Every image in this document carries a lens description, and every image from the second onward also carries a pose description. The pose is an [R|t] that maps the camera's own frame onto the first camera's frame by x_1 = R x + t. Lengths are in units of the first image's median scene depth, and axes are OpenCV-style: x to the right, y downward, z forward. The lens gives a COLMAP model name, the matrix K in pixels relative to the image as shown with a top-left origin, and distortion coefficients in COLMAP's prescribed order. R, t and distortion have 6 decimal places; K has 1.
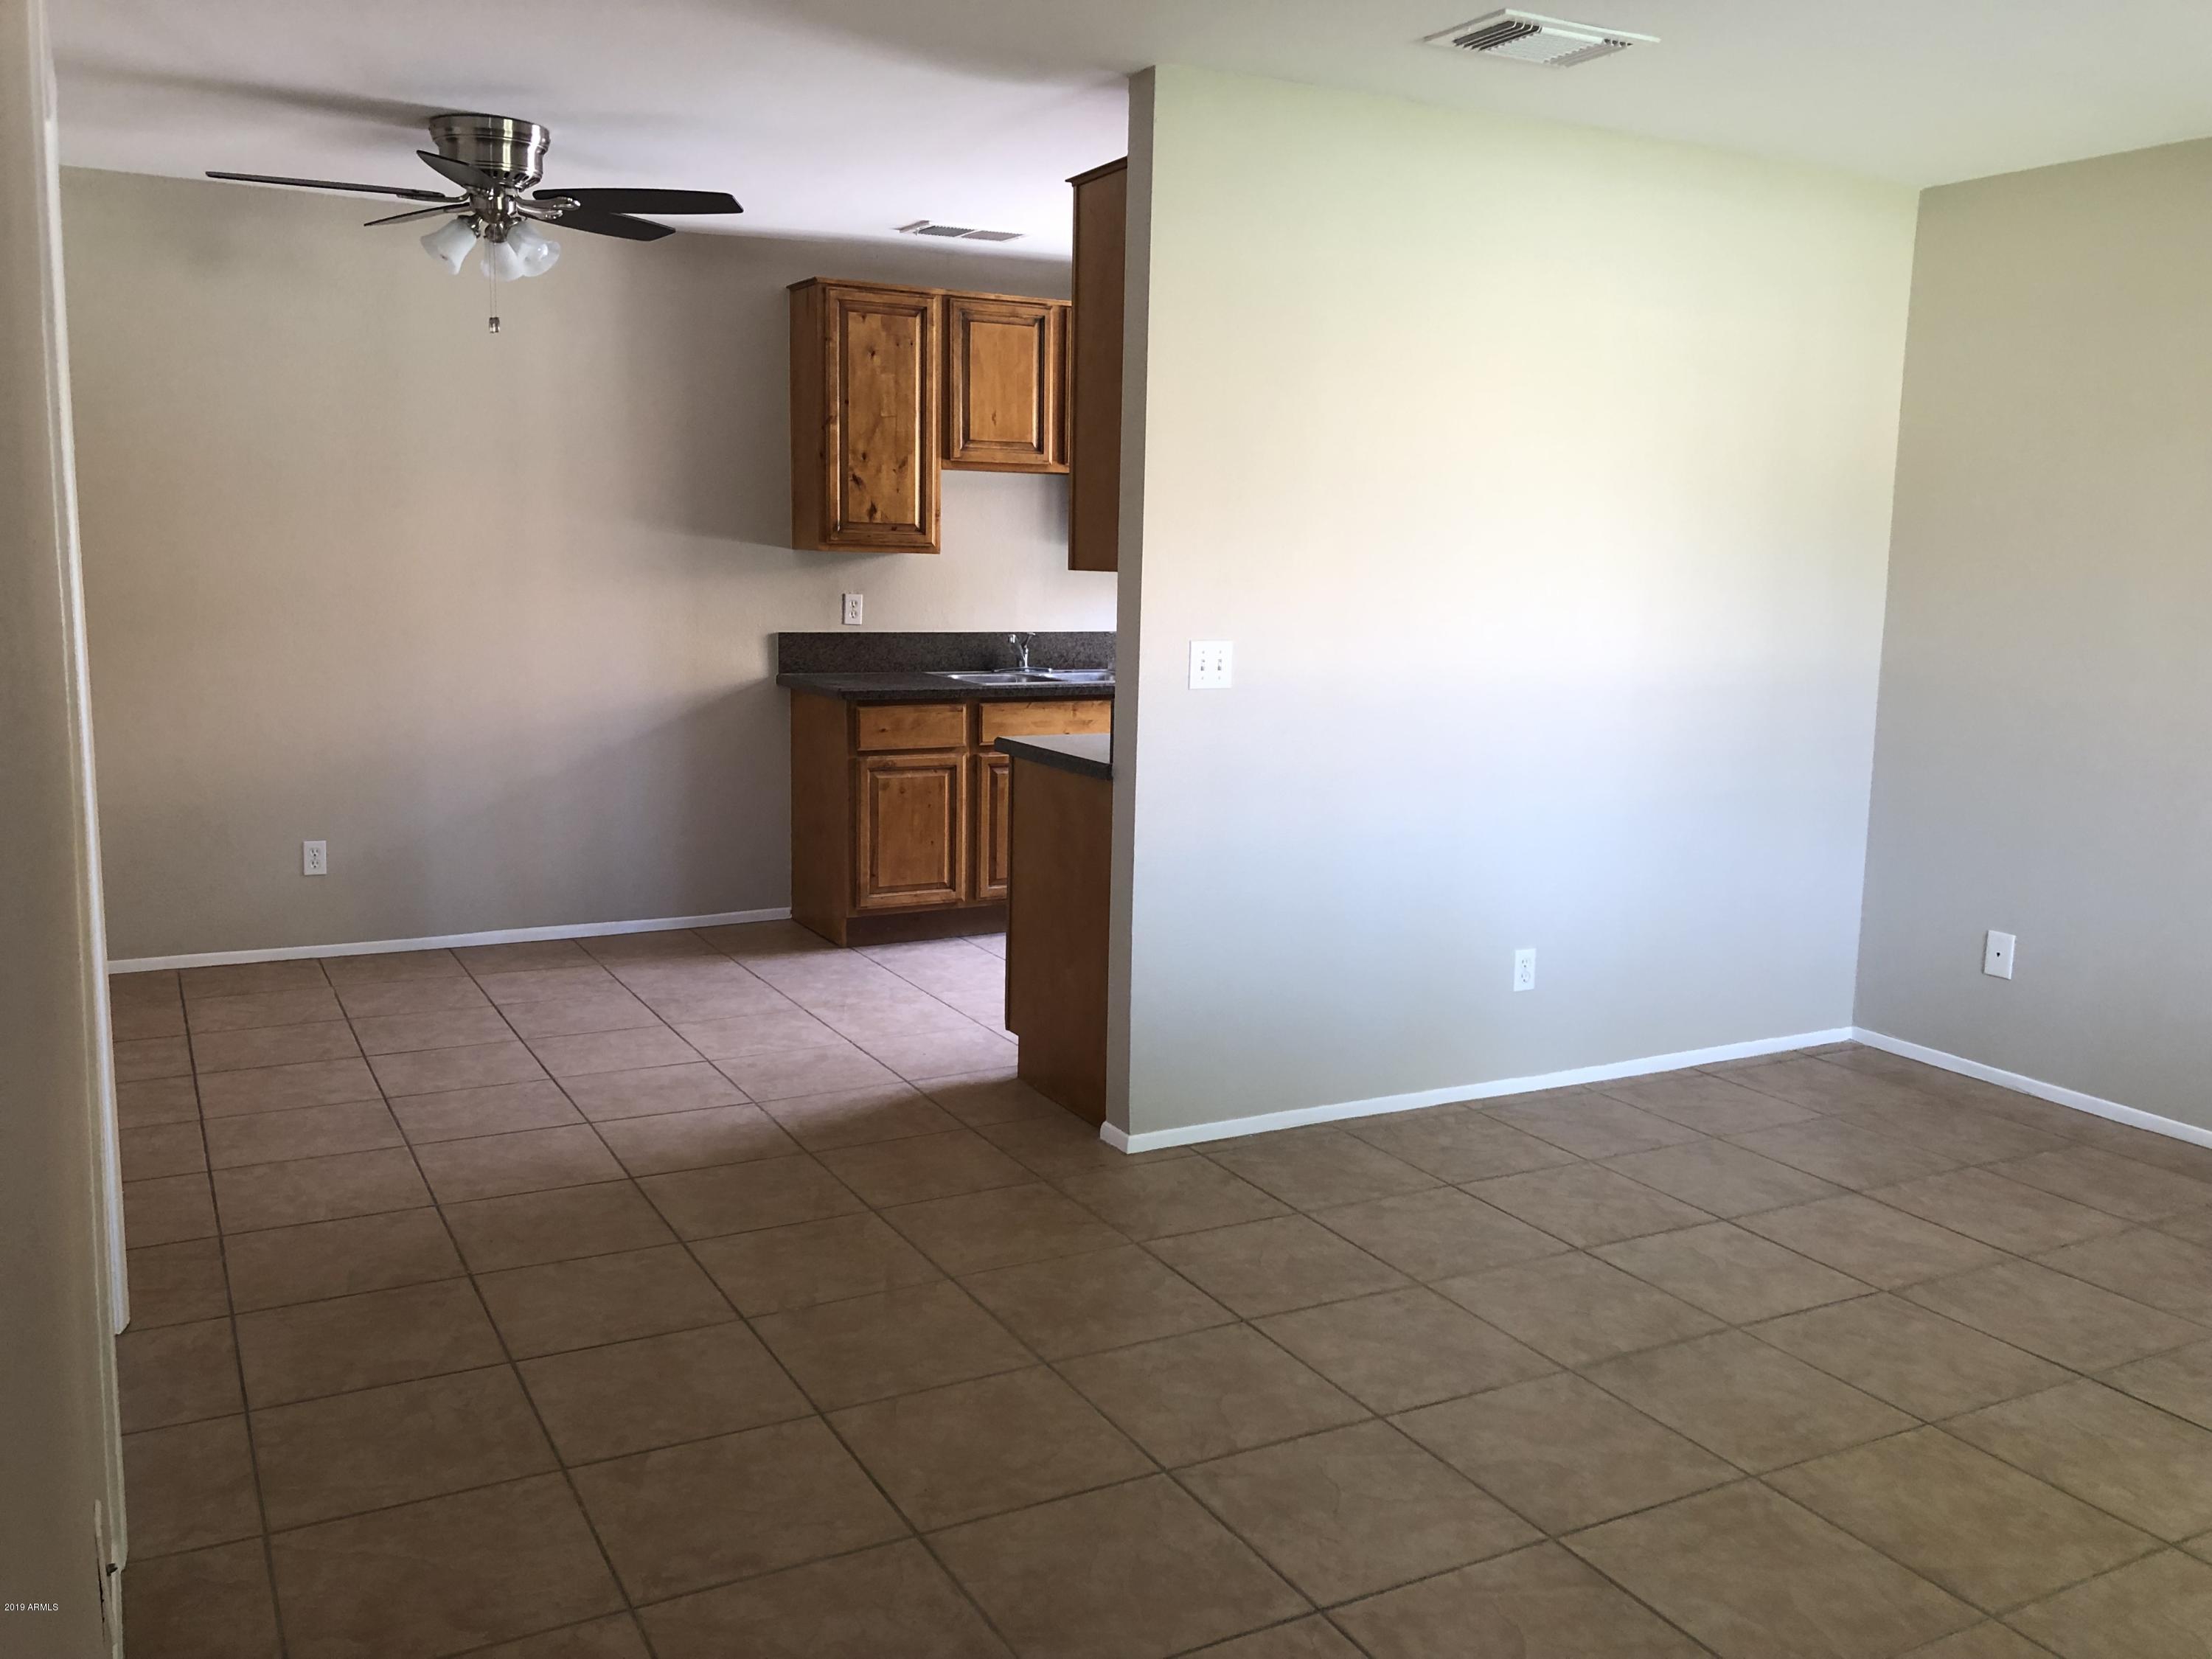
lens RADIAL K [[1826.3, 0, 1112.3], [0, 1826.3, 887.2], [0, 0, 1]] dist [0.026974, -0.020027]
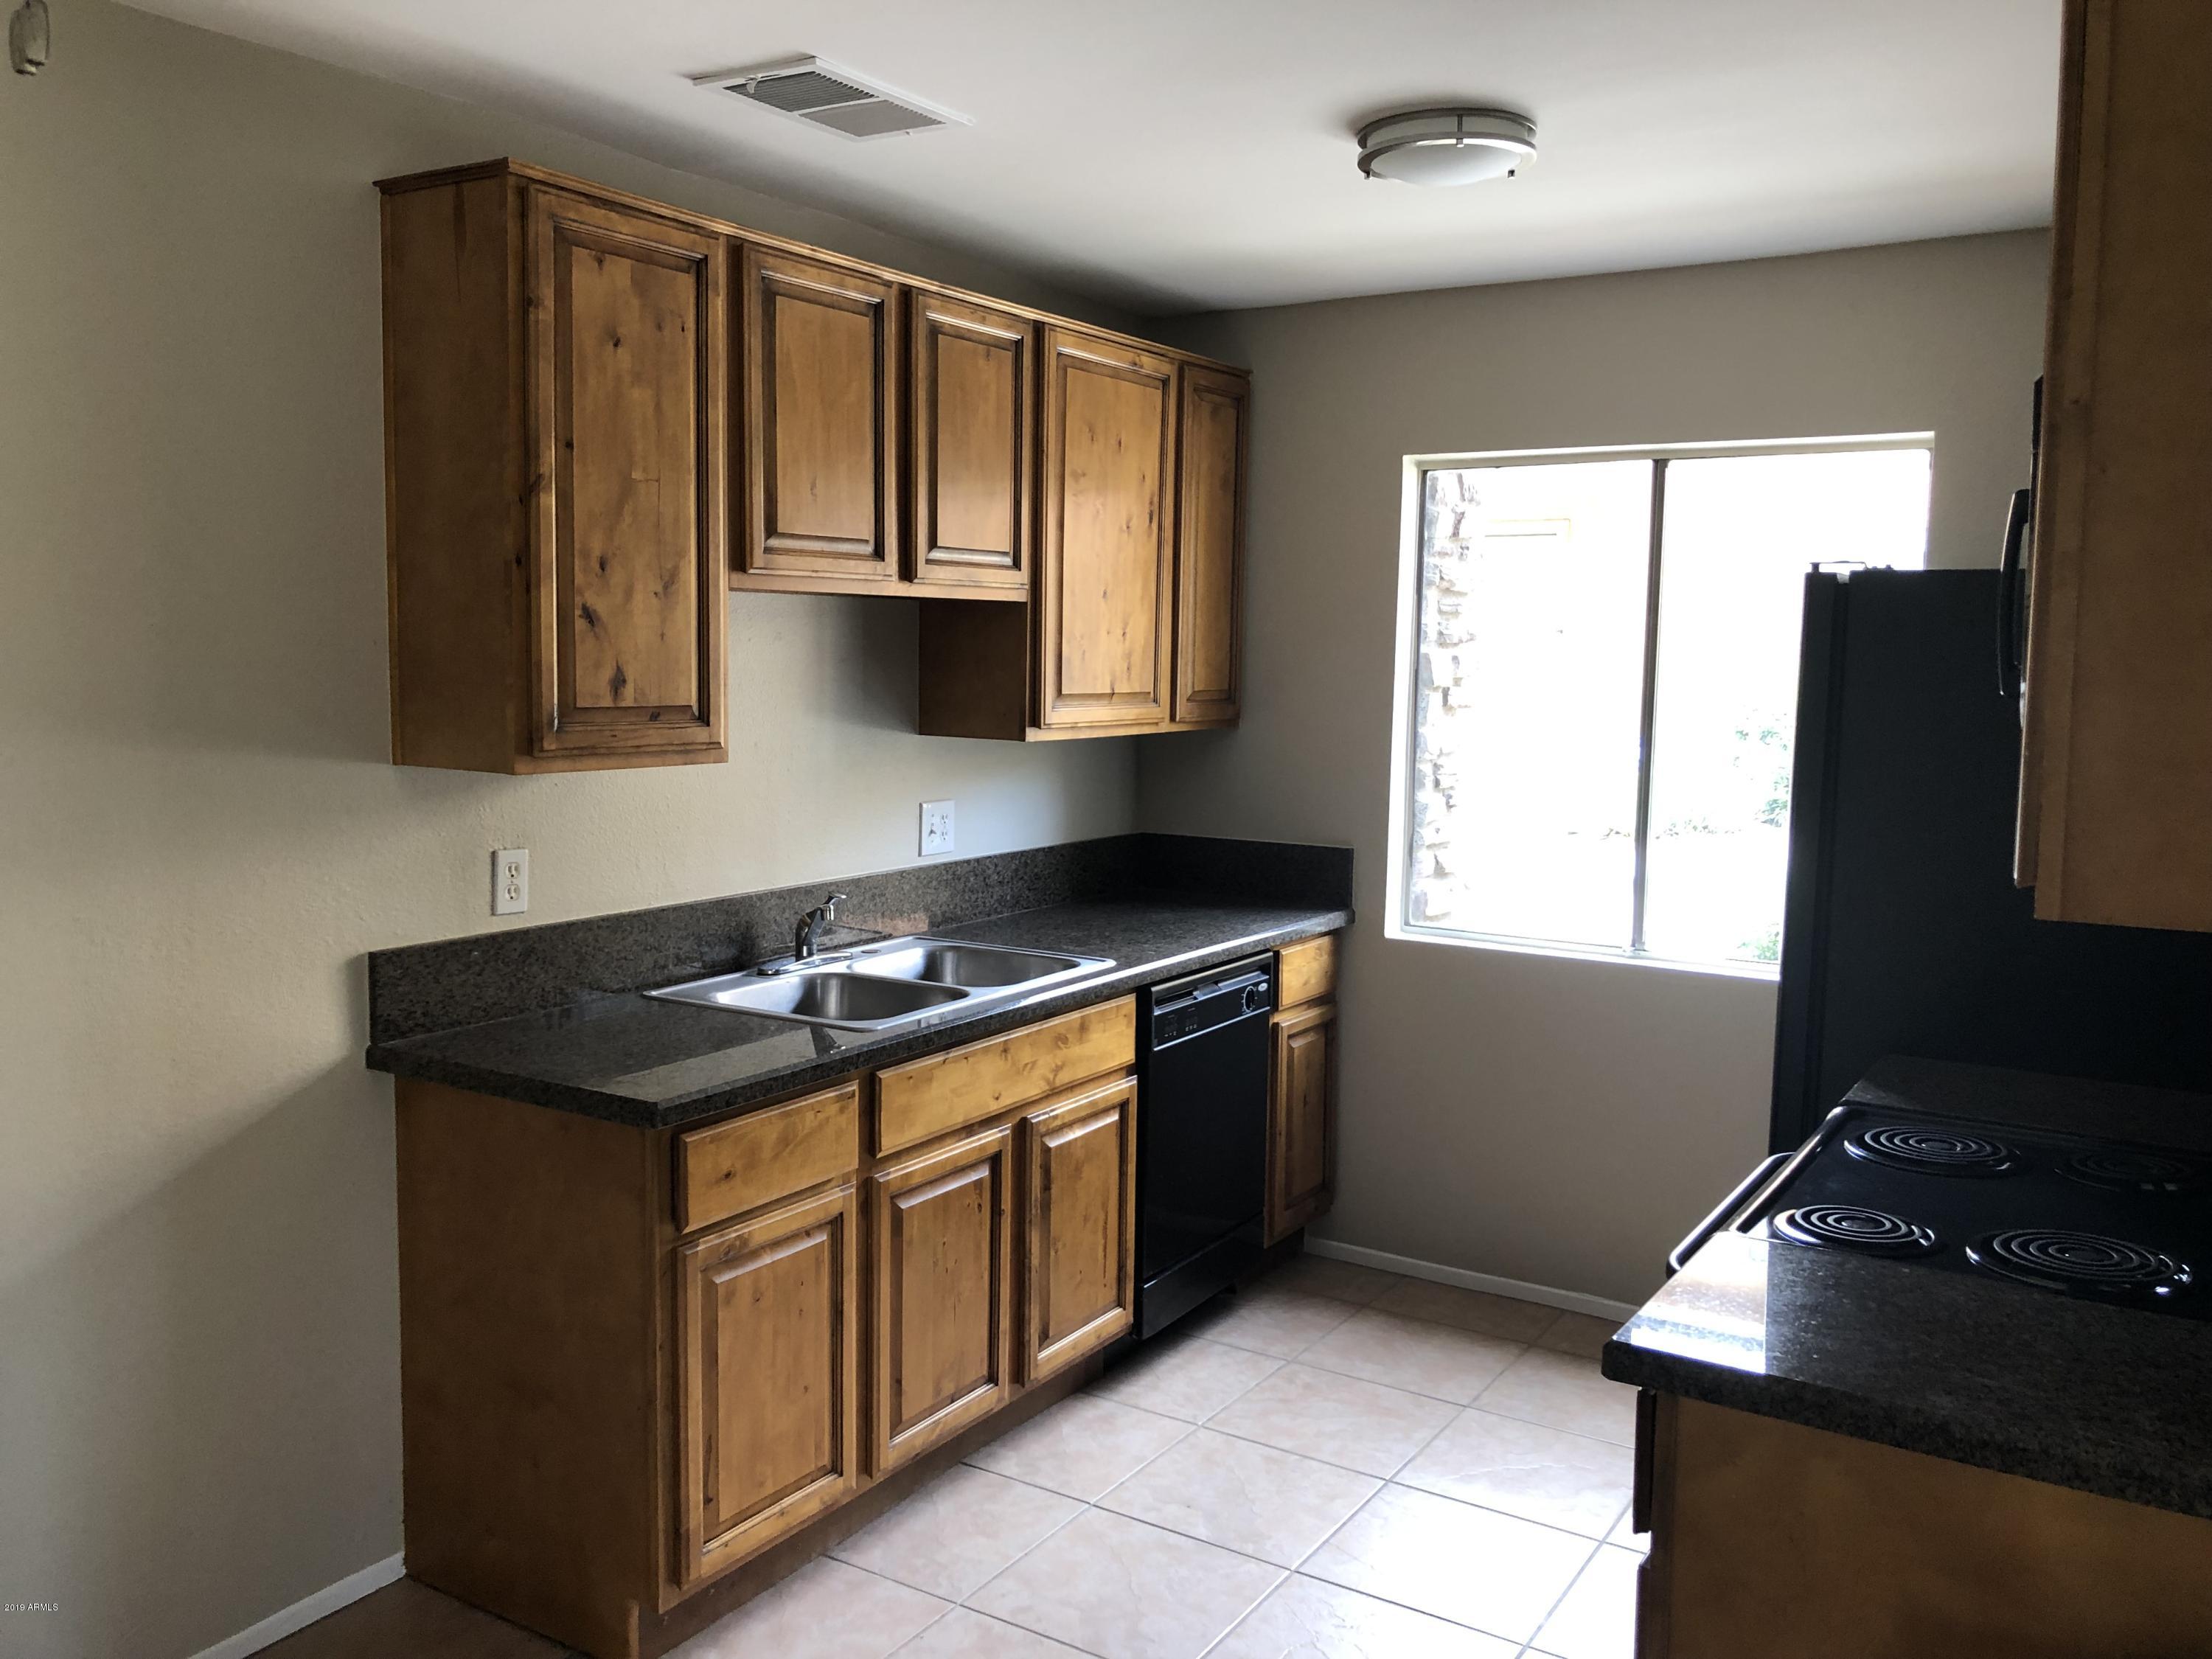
lens RADIAL K [[1826.3, 0, 1100.1], [0, 1826.3, 827.0], [0, 0, 1]] dist [0.026974, -0.020027]
pose [[0.884189, -0.060998, 0.463129, -0.240204], [0.099320, 0.993317, -0.058788, -0.131321], [-0.456448, 0.097978, 0.884339, 0.546293]]
